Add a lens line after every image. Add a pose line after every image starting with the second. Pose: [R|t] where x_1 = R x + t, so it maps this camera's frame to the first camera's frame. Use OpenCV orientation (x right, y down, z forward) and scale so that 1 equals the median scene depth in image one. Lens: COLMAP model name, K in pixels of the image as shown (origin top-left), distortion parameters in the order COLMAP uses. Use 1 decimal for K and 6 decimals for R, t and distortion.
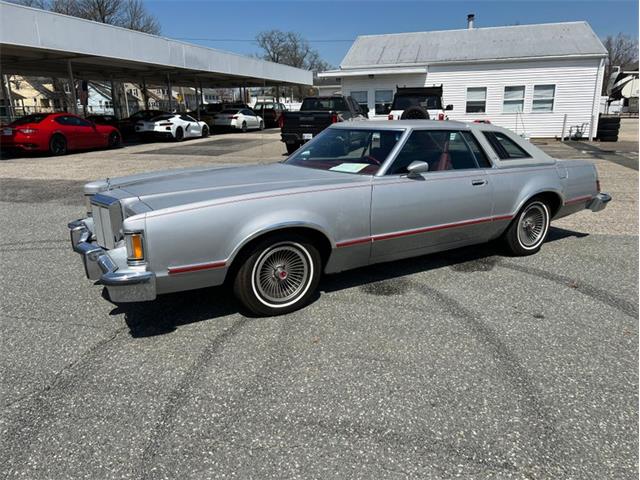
lens RADIAL K [[481.3, 0, 314.9], [0, 481.3, 240.9], [0, 0, 1]] dist [0.050666, -0.055423]
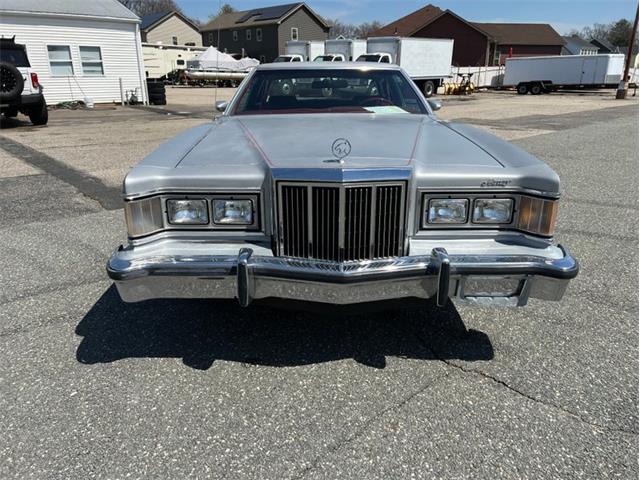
lens RADIAL K [[481.3, 0, 315.4], [0, 481.3, 241.7], [0, 0, 1]] dist [0.050666, -0.055423]
pose [[0.520339, -0.262843, 0.812503, -0.170392], [0.214844, 0.961143, 0.173339, -0.022861], [-0.826492, 0.084366, 0.556591, 0.133811]]
